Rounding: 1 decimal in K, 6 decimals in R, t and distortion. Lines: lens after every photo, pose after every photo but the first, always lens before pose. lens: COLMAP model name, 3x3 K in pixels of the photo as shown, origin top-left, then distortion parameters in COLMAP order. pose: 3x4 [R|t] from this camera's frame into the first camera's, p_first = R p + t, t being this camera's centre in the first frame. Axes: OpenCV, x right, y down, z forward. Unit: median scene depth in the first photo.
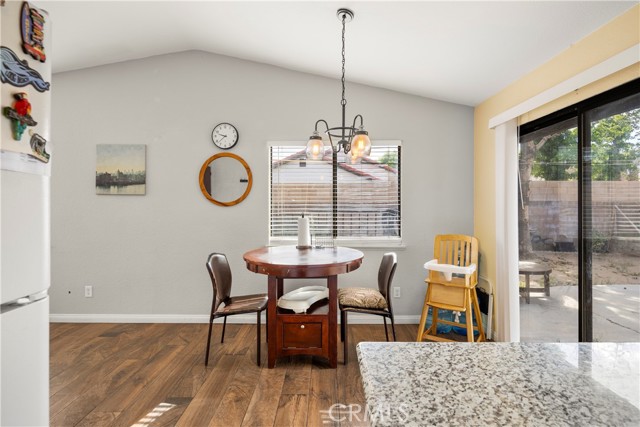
lens RADIAL K [[334.0, 0, 318.5], [0, 334.0, 205.1], [0, 0, 1]] dist [0.000879, 0.000317]
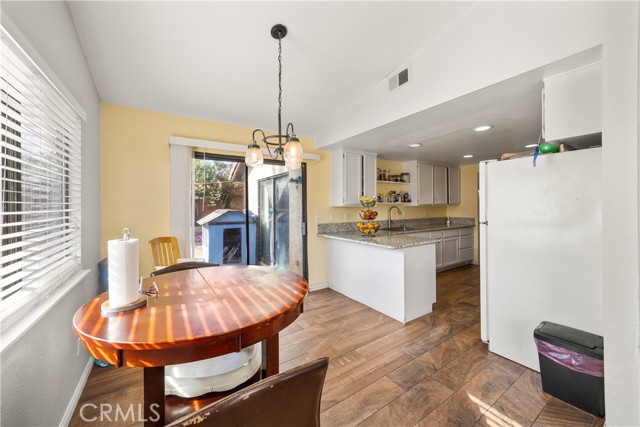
lens RADIAL K [[246.3, 0, 323.6], [0, 246.3, 206.3], [0, 0, 1]] dist [0.006247, -0.000284]
pose [[-0.586097, 0.005294, 0.810224, -0.426094], [0.013105, 0.999910, 0.002947, -0.002472], [-0.810135, 0.012345, -0.586113, 0.876951]]
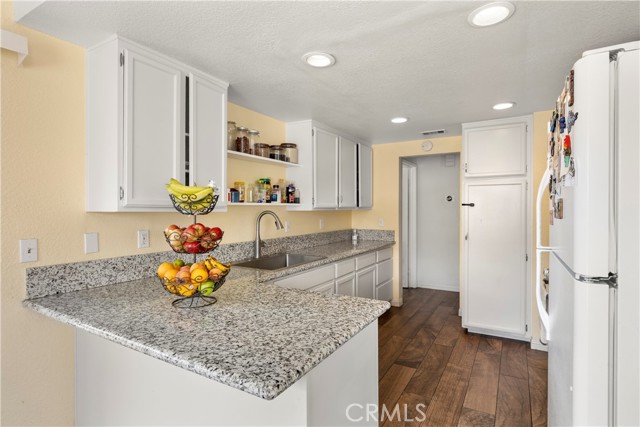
lens RADIAL K [[333.1, 0, 320.6], [0, 333.1, 213.4], [0, 0, 1]] dist [-0.013296, 0.000277]
pose [[-0.878968, -0.005019, 0.476854, -0.102830], [0.004552, 0.999811, 0.018914, -0.003241], [-0.476859, 0.018795, -0.878779, 0.478630]]
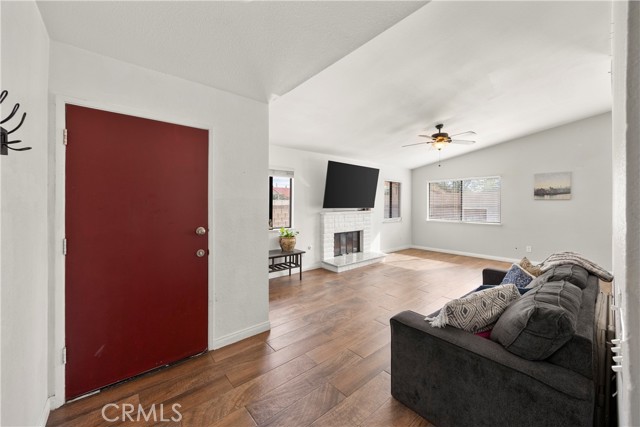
lens RADIAL K [[246.3, 0, 324.1], [0, 246.3, 205.6], [0, 0, 1]] dist [0.006247, -0.000284]
pose [[0.670950, 0.003043, -0.741496, -0.426084], [-0.004502, 0.999990, 0.000031, 0.007365], [0.741489, 0.003317, 0.670957, -0.877940]]
